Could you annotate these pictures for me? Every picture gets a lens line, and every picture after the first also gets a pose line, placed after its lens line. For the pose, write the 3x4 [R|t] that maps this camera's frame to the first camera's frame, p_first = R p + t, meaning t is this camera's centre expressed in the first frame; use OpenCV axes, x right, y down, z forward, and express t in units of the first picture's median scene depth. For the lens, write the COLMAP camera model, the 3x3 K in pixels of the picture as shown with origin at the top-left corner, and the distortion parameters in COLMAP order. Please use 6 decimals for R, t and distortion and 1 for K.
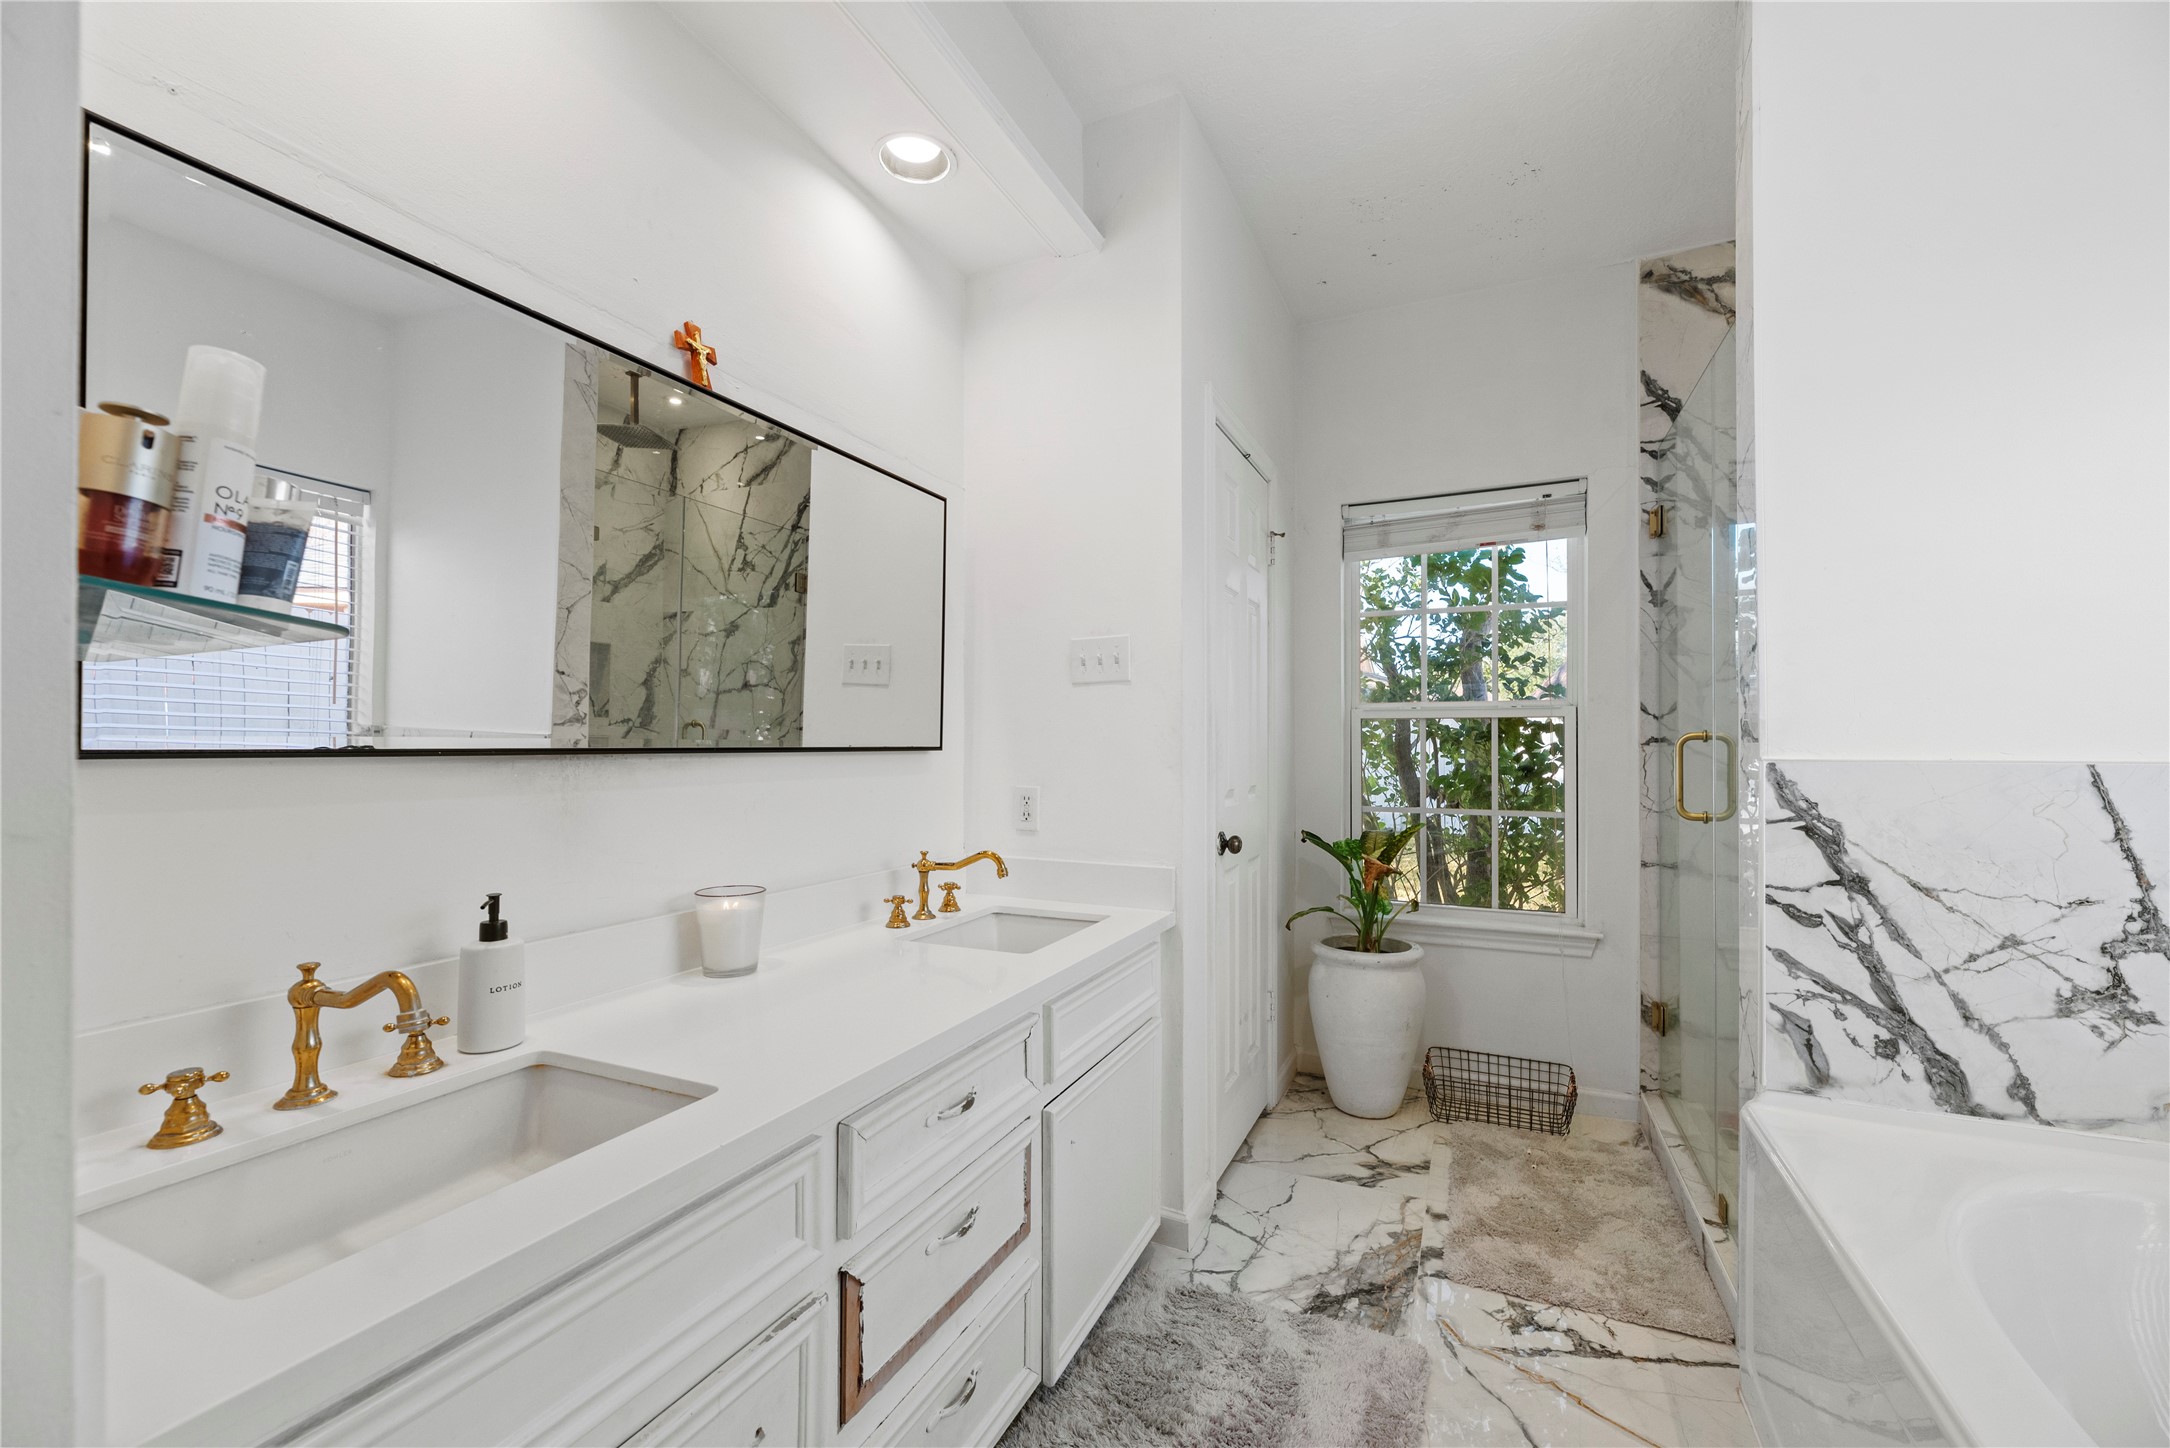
lens RADIAL K [[874.6, 0, 1098.1], [0, 874.6, 738.2], [0, 0, 1]] dist [-0.001312, -0.000577]
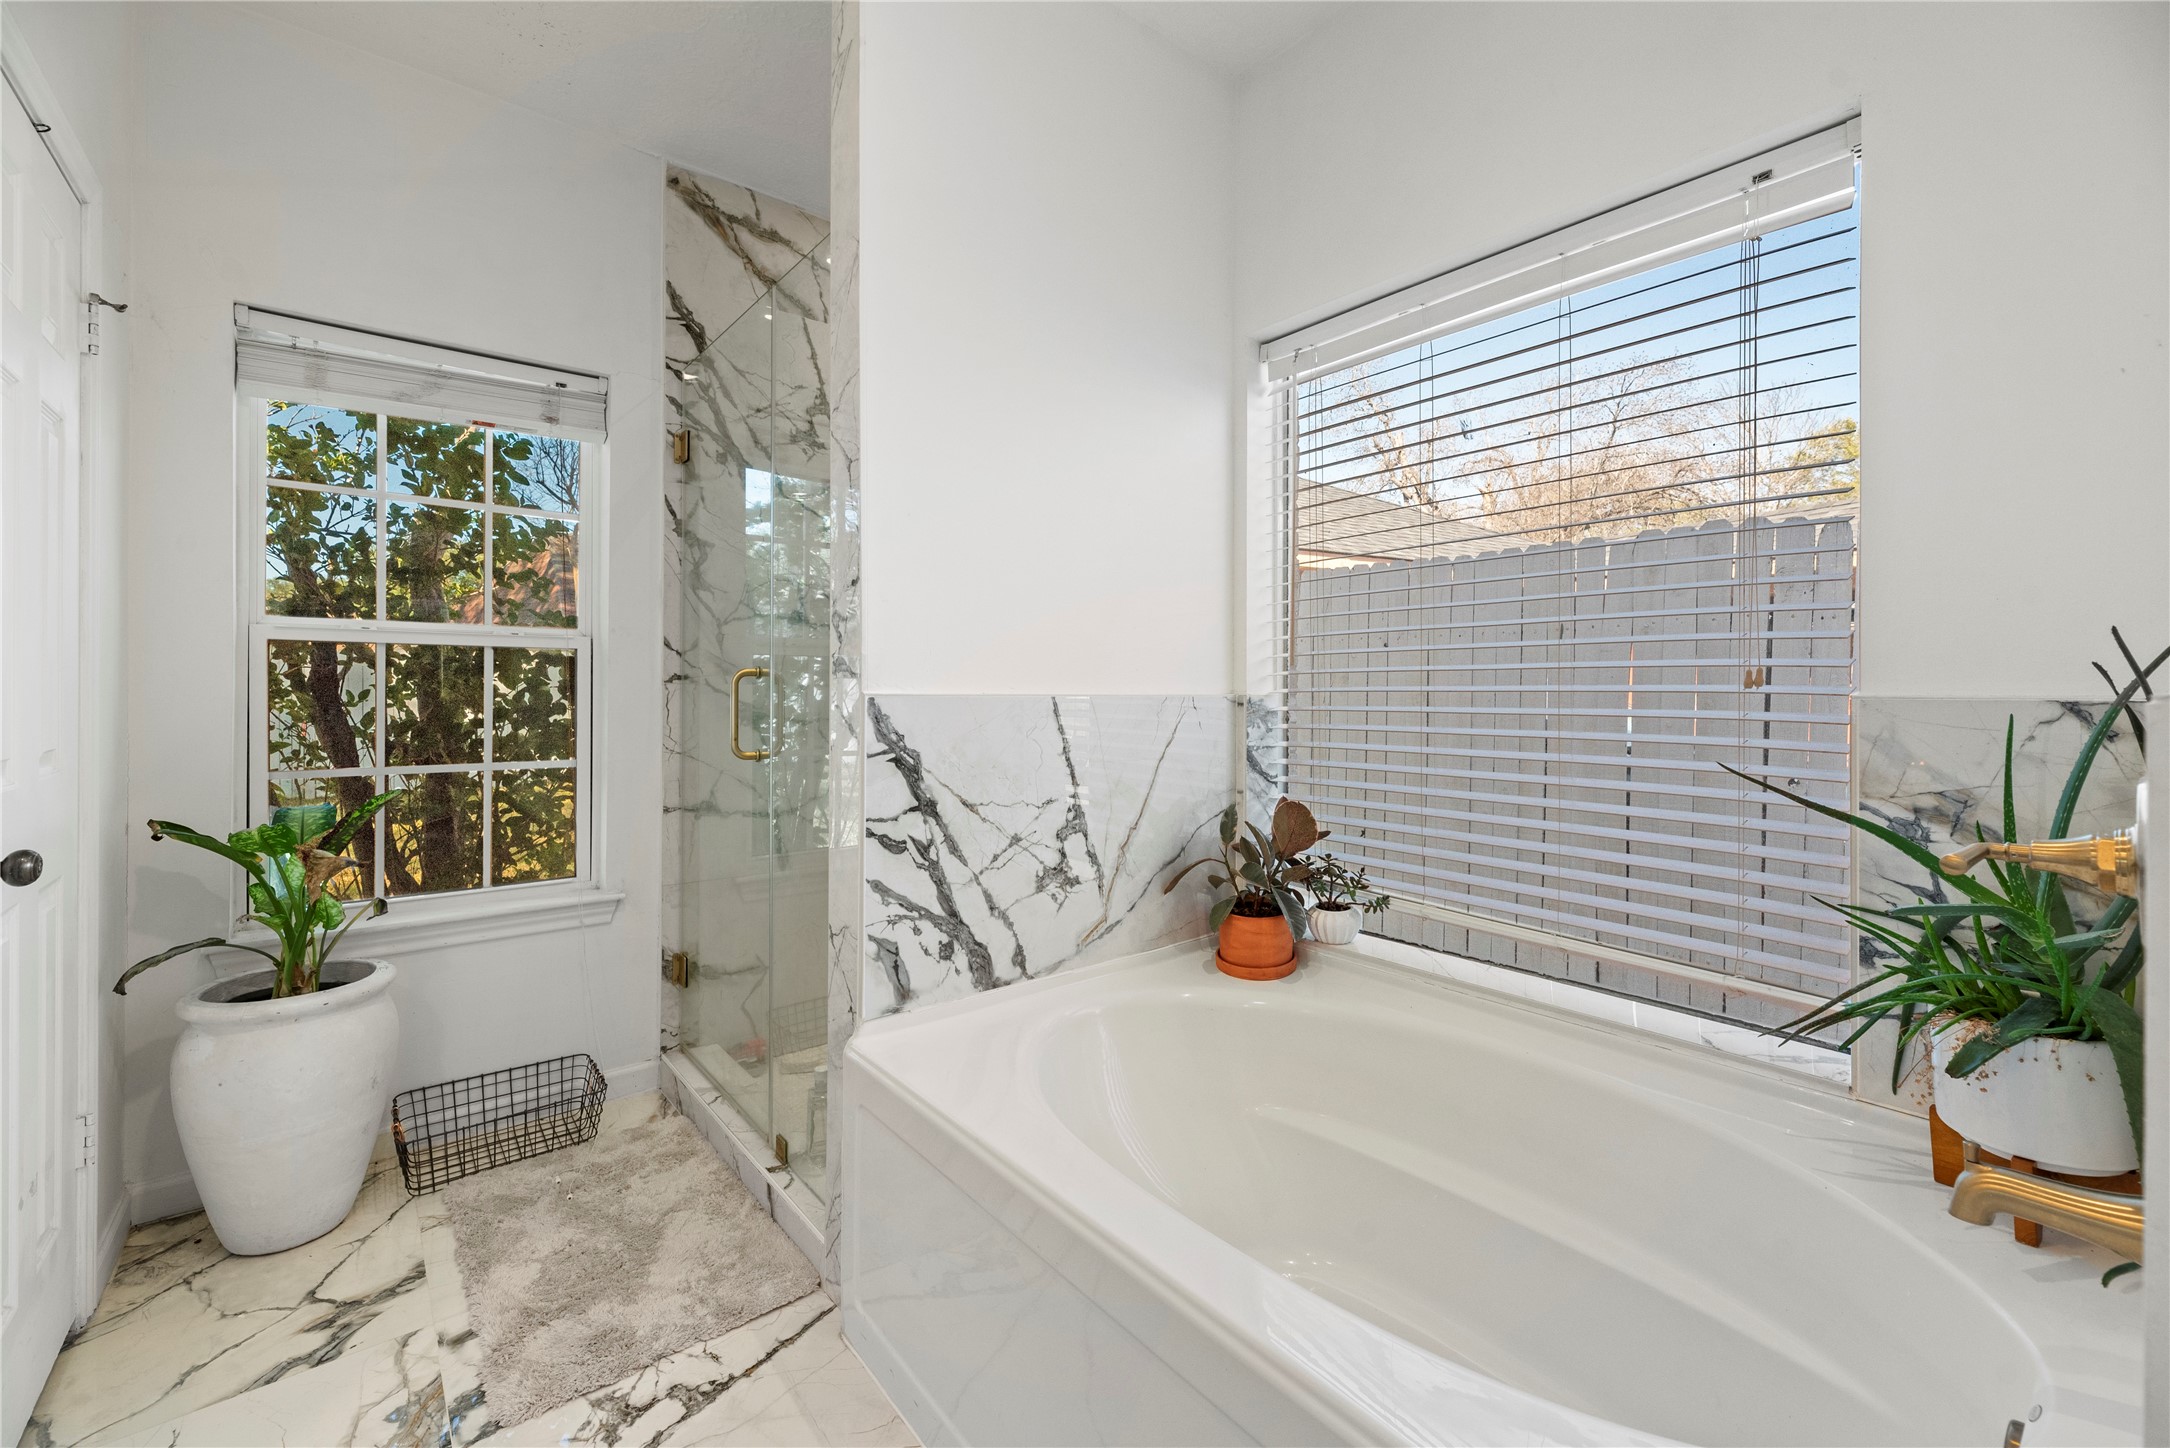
lens RADIAL K [[874.6, 0, 1058.1], [0, 874.6, 691.9], [0, 0, 1]] dist [-0.001312, -0.000577]
pose [[0.451530, 0.001153, 0.892255, -0.020957], [-0.012028, 0.999916, 0.004794, 0.008425], [-0.892175, -0.012897, 0.451506, 0.207137]]
